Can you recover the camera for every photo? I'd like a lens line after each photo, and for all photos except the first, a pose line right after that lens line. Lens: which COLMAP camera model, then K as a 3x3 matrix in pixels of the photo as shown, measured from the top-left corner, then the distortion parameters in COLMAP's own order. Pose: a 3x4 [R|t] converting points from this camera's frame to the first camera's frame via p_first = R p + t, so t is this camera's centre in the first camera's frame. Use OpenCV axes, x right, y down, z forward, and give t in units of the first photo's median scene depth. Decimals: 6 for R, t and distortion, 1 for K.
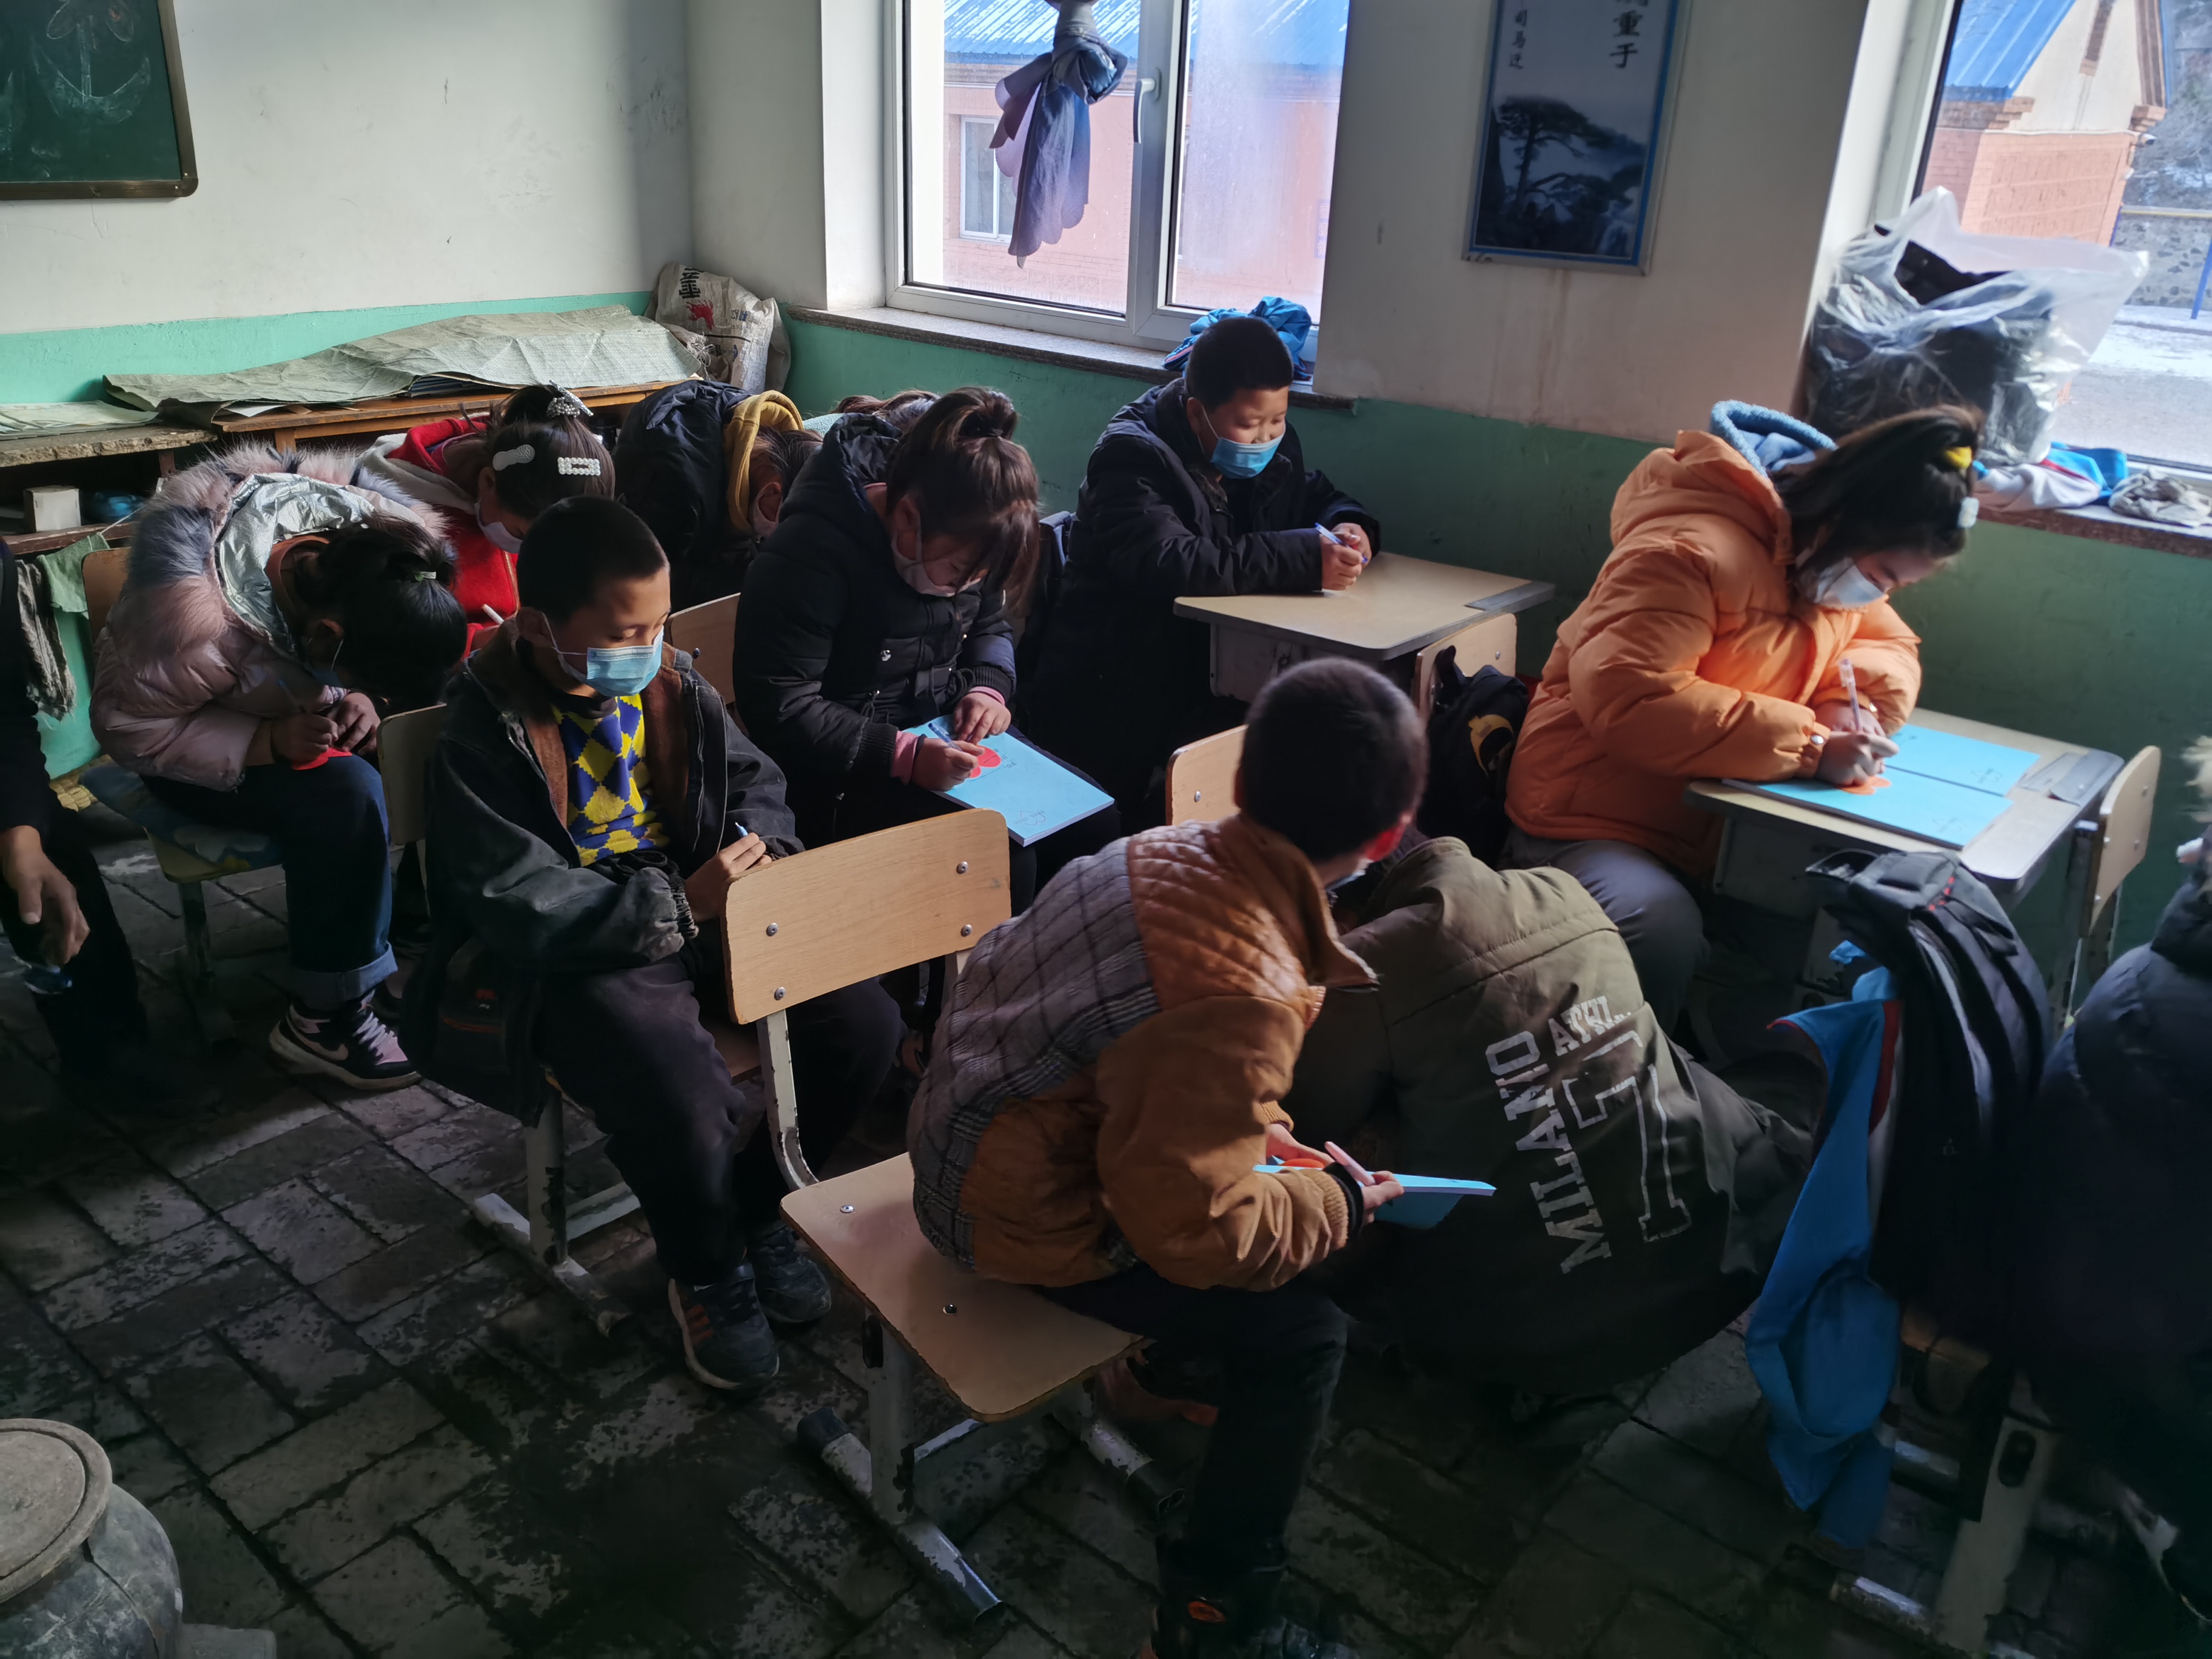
lens RADIAL K [[1705.5, 0, 1100.0], [0, 1705.5, 828.1], [0, 0, 1]] dist [0.073956, -0.095829]
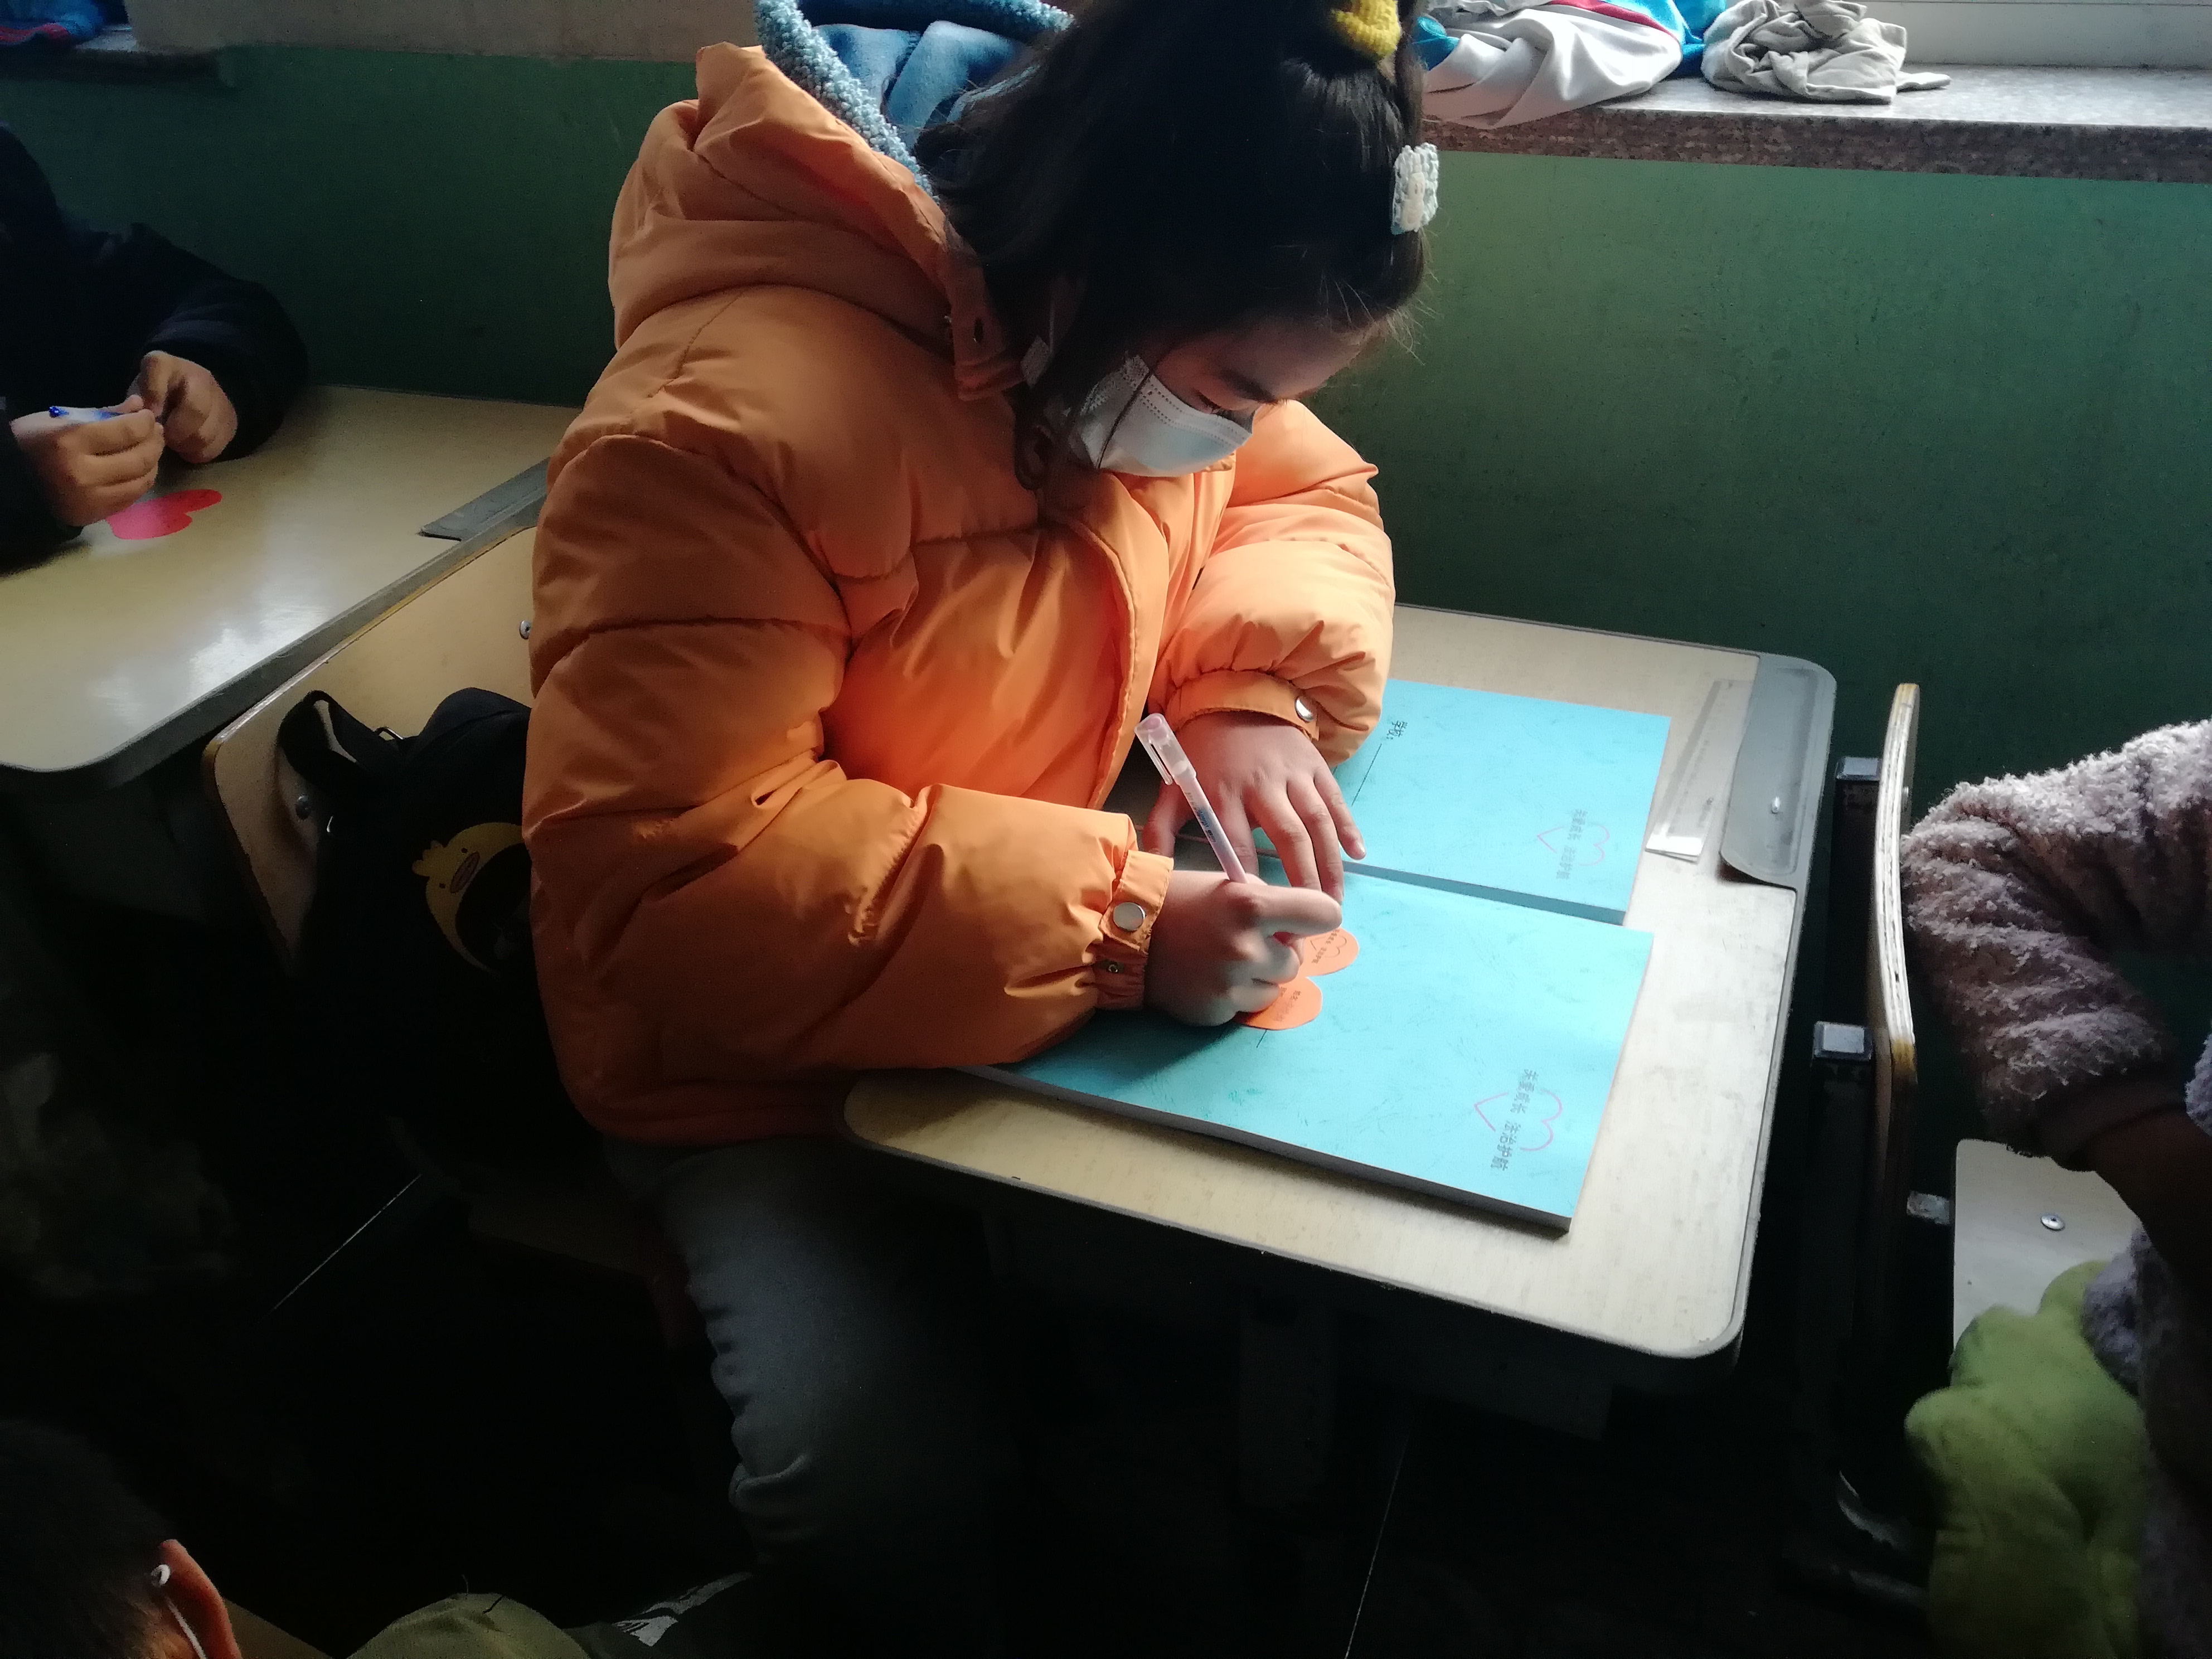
lens RADIAL K [[1866.1, 0, 1132.6], [0, 1866.1, 826.7], [0, 0, 1]] dist [0.085891, -0.099248]
pose [[0.944648, -0.241477, 0.222102, 0.299352], [0.202269, 0.961650, 0.185247, -0.127227], [-0.258317, -0.130069, 0.957264, 0.569378]]
